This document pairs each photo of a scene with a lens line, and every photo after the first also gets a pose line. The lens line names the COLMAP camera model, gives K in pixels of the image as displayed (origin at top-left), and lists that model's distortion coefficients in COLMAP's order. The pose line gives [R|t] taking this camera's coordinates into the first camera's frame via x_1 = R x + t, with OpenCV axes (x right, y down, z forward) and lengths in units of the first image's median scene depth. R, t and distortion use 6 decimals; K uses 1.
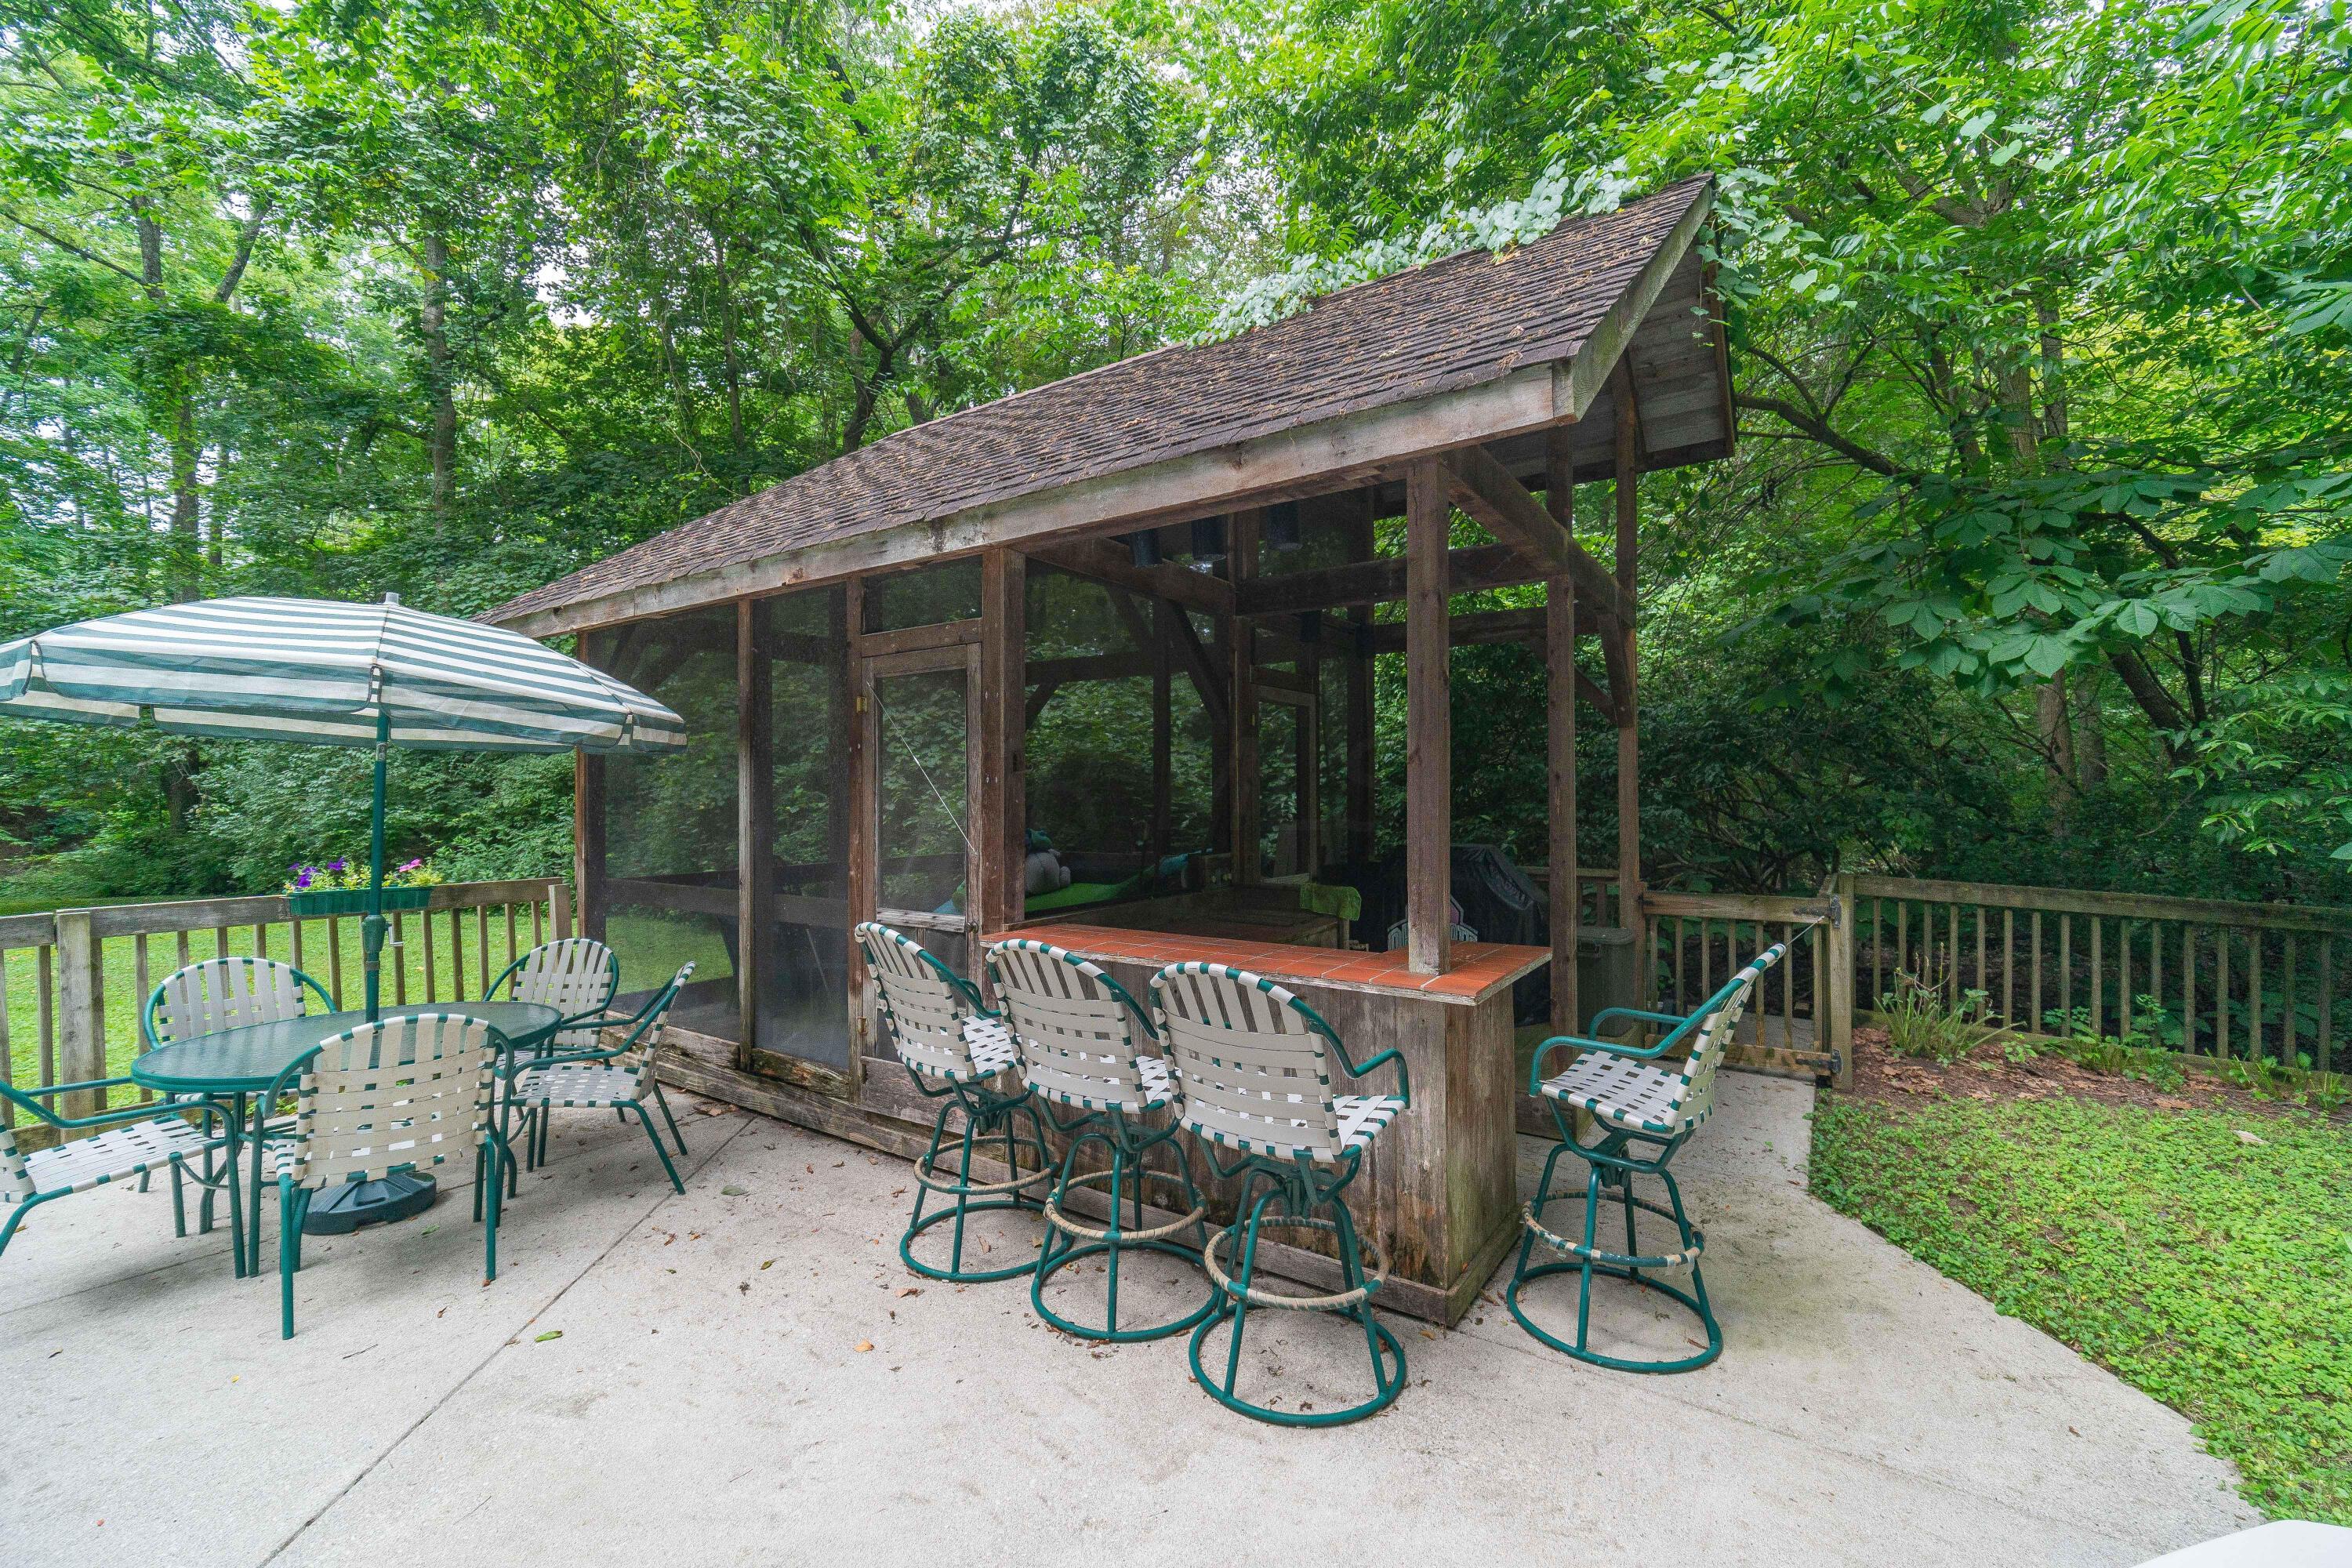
lens RADIAL K [[972.0, 0, 1178.4], [0, 972.0, 794.8], [0, 0, 1]] dist [-0.000193, -0.000584]
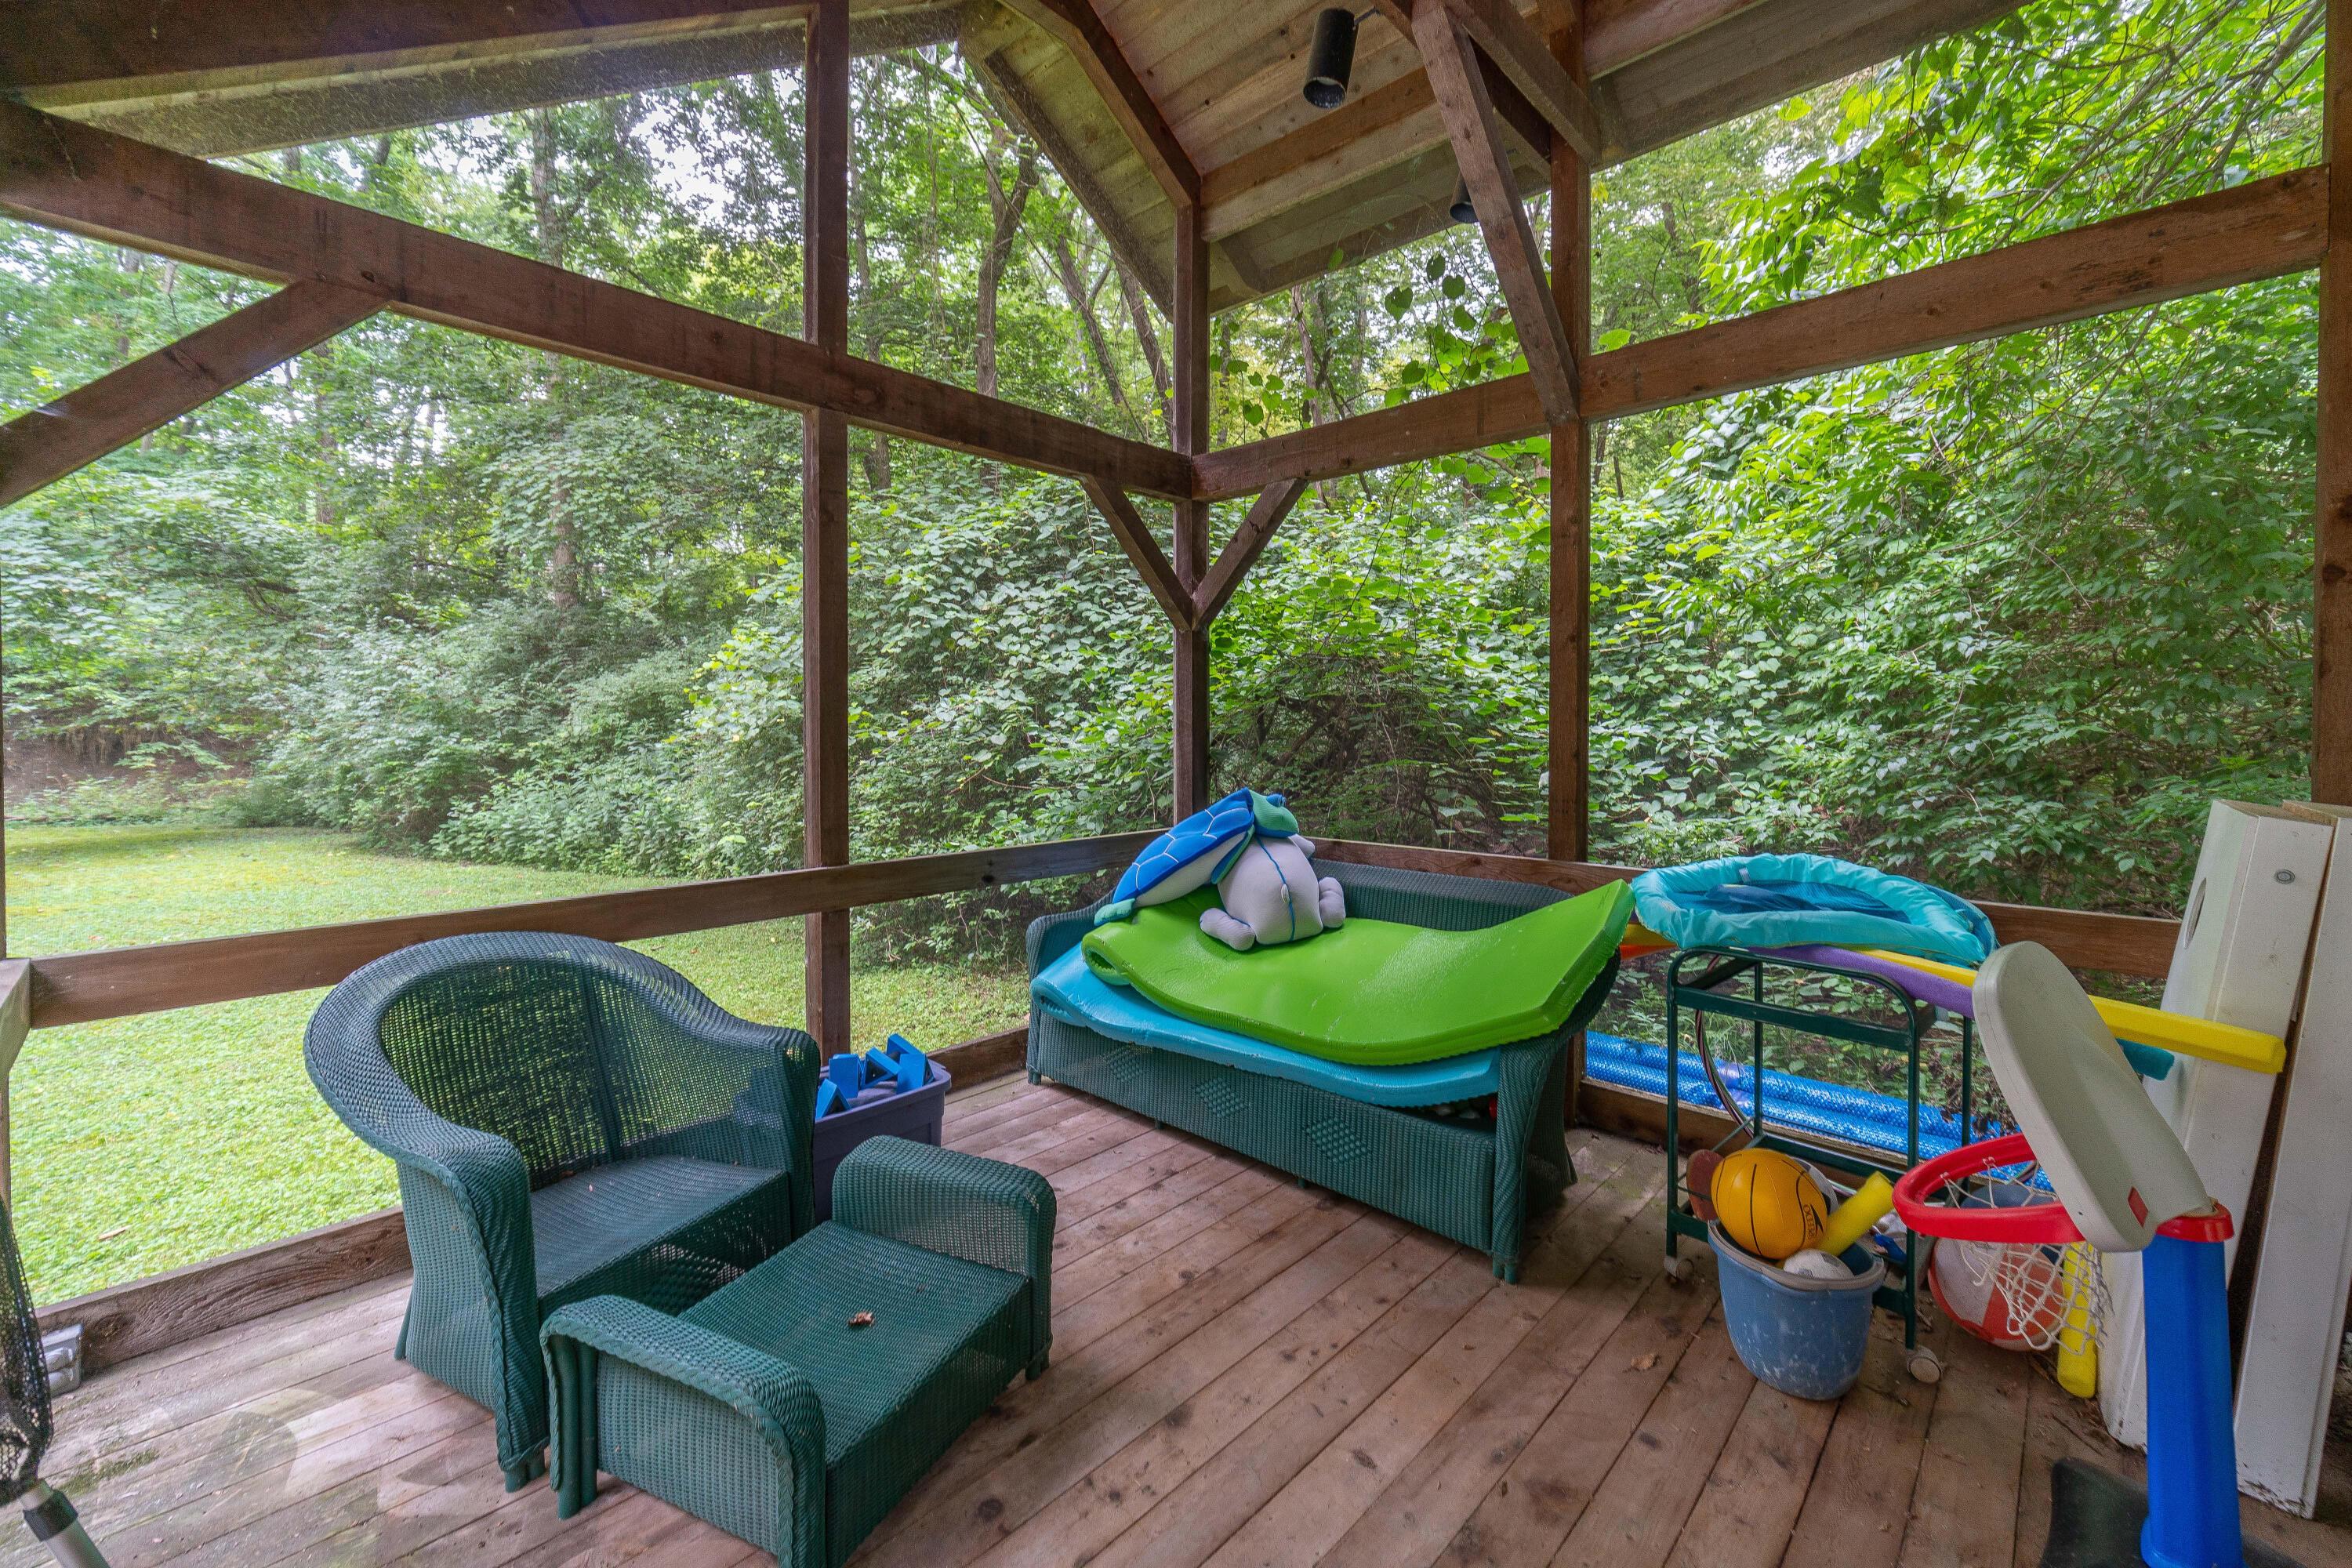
lens RADIAL K [[972.0, 0, 1181.4], [0, 972.0, 728.5], [0, 0, 1]] dist [-0.000193, -0.000584]
pose [[0.986578, 0.004781, -0.163223, -0.055631], [-0.004282, 0.999985, 0.003409, 0.002086], [0.163236, -0.002664, 0.986583, 0.275763]]
